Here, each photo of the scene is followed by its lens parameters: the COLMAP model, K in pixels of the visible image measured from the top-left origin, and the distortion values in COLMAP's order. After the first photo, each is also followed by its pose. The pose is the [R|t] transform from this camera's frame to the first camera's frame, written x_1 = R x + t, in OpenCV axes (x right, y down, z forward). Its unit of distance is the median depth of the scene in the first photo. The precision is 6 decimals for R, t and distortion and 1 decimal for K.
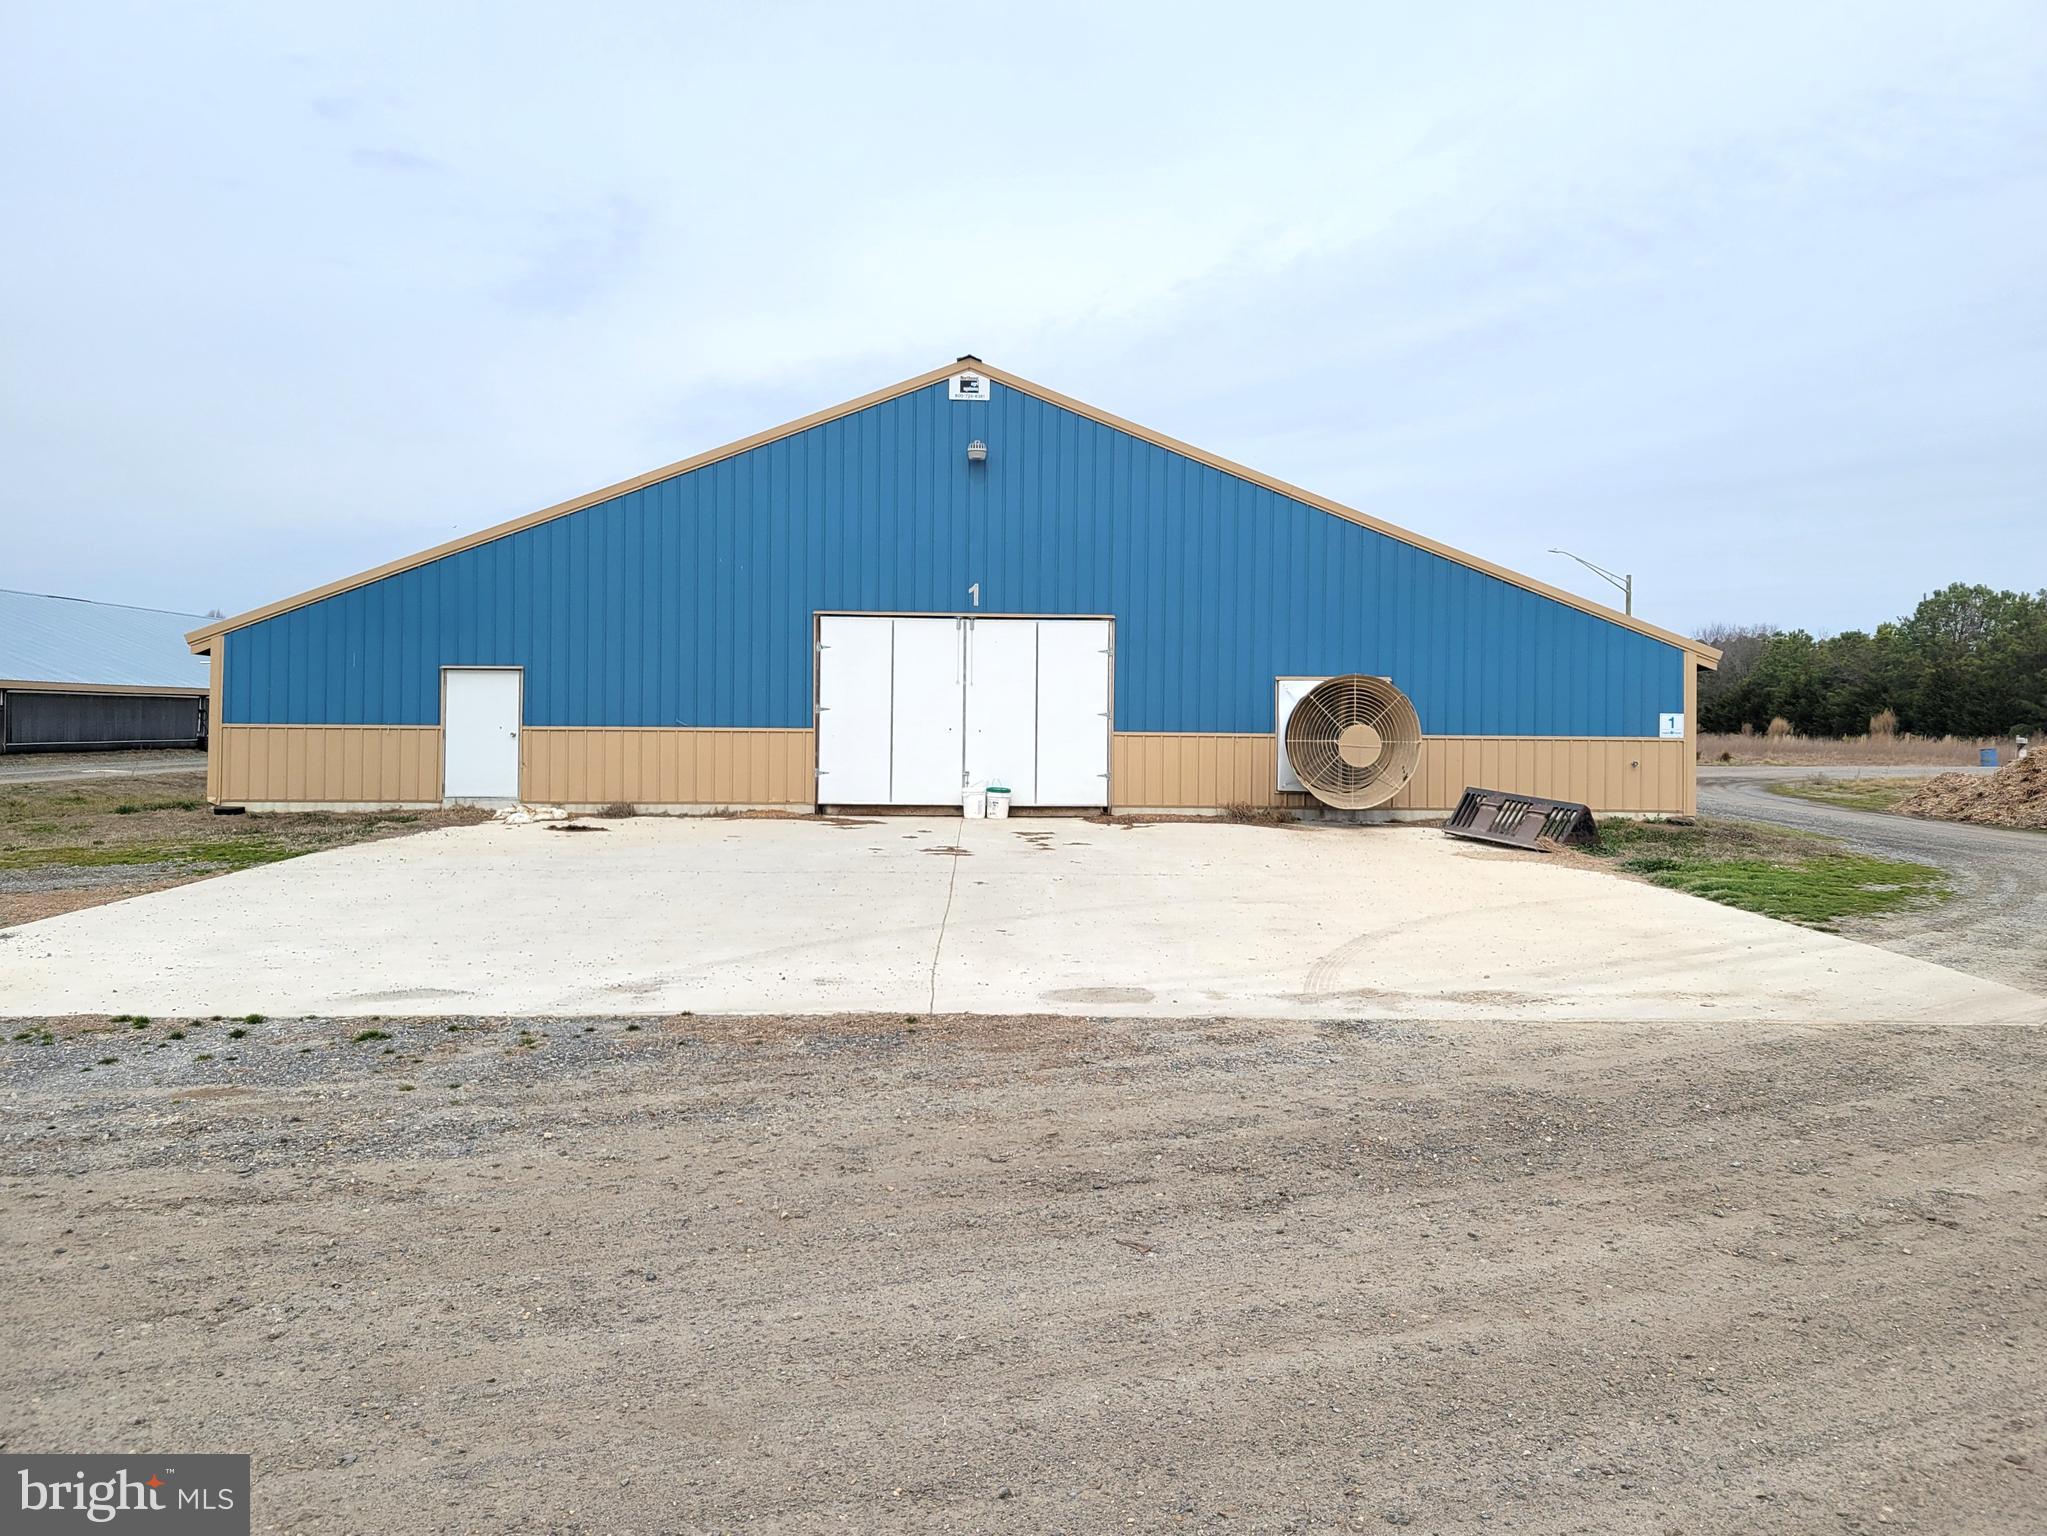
lens RADIAL K [[1580.7, 0, 1031.1], [0, 1580.7, 749.1], [0, 0, 1]] dist [0.048209, -0.029818]
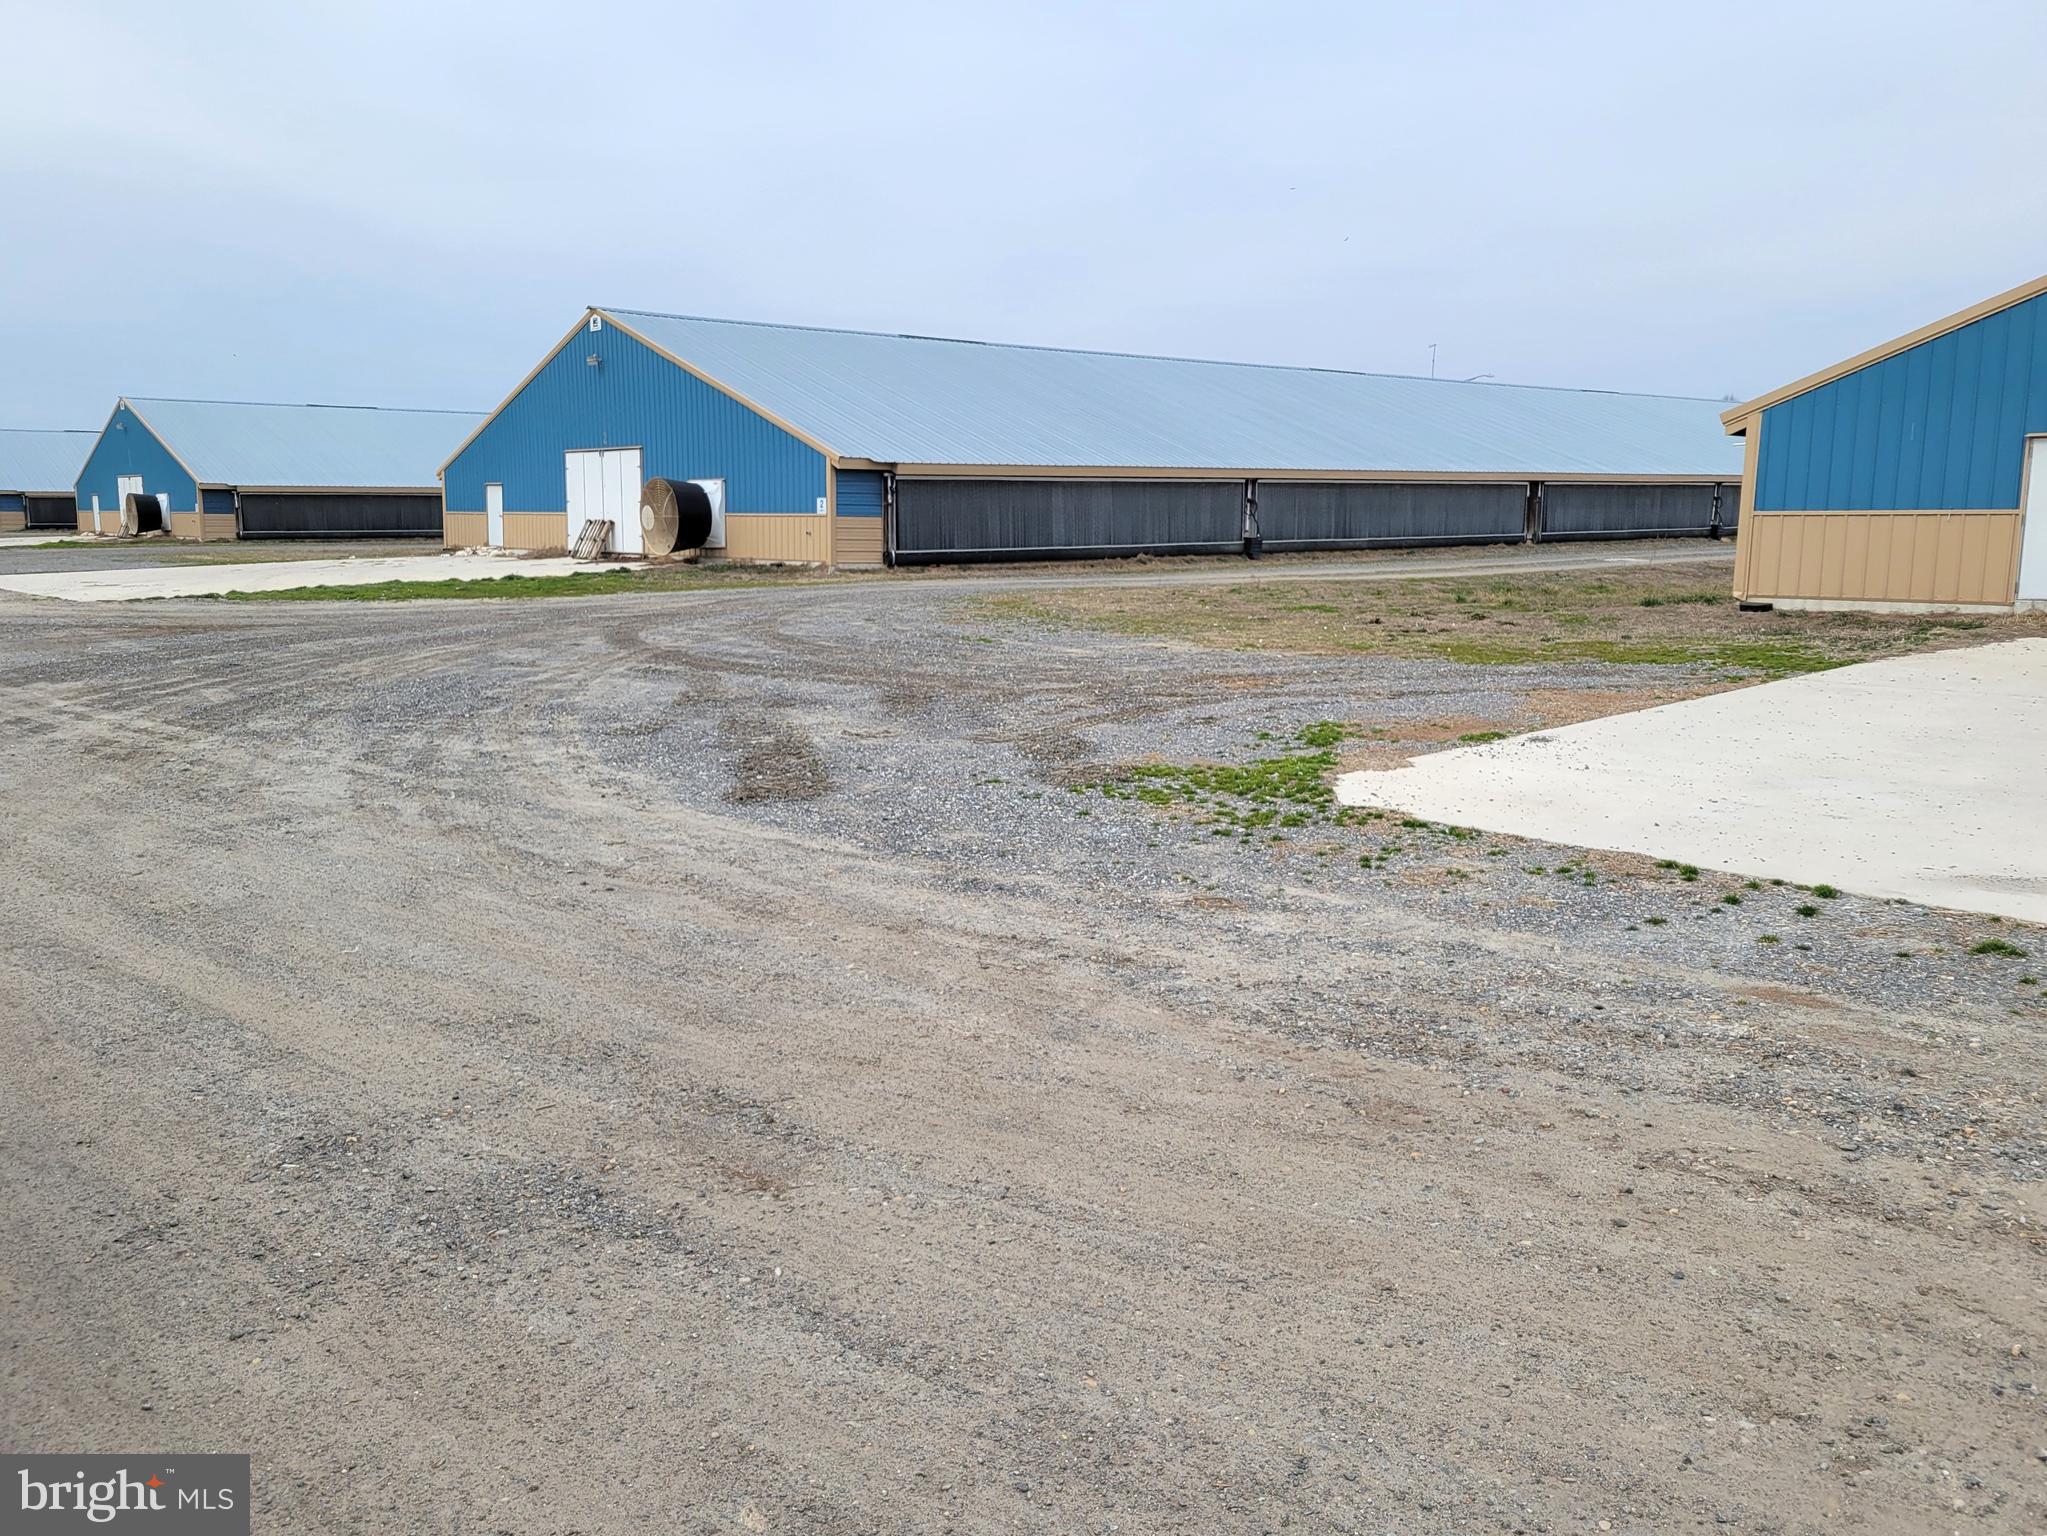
lens RADIAL K [[1580.7, 0, 1022.7], [0, 1580.7, 771.3], [0, 0, 1]] dist [0.048209, -0.029818]
pose [[0.638826, 0.115321, -0.760659, -0.140142], [-0.003331, 0.989107, 0.147158, -0.003791], [0.769344, -0.091475, 0.632252, 0.194038]]
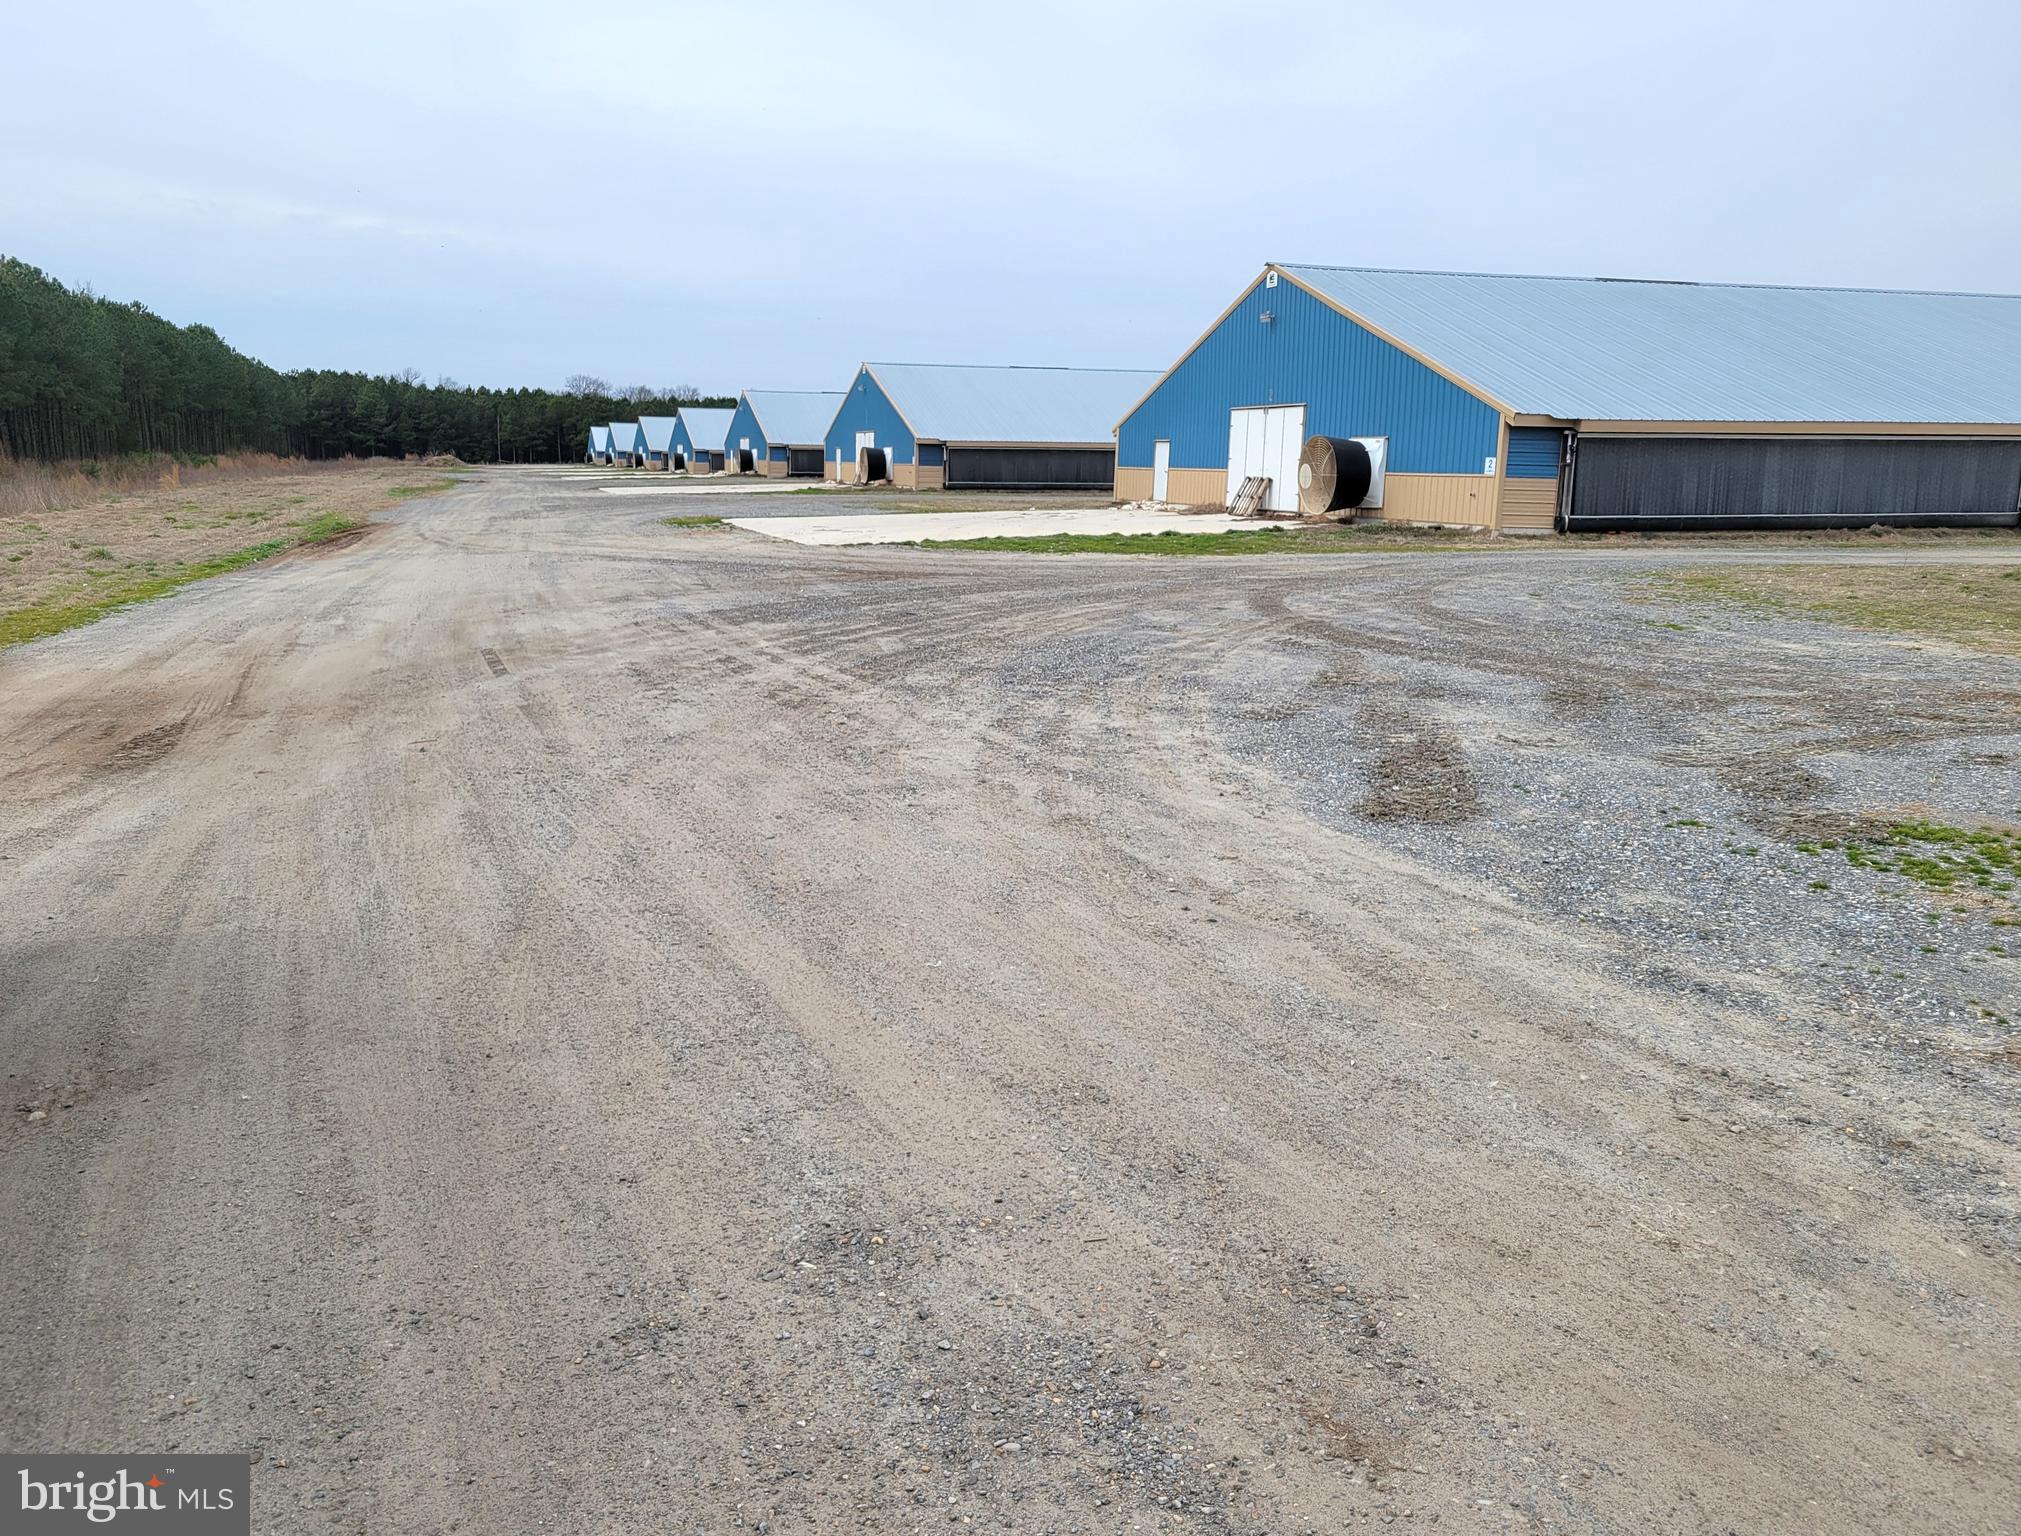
lens RADIAL K [[1573.5, 0, 1008.3], [0, 1573.5, 754.6], [0, 0, 1]] dist [0.046680, -0.018995]
pose [[0.275469, 0.170043, -0.946151, -0.250352], [-0.023009, 0.985115, 0.170347, -0.015722], [0.961035, -0.025155, 0.275281, 0.256242]]
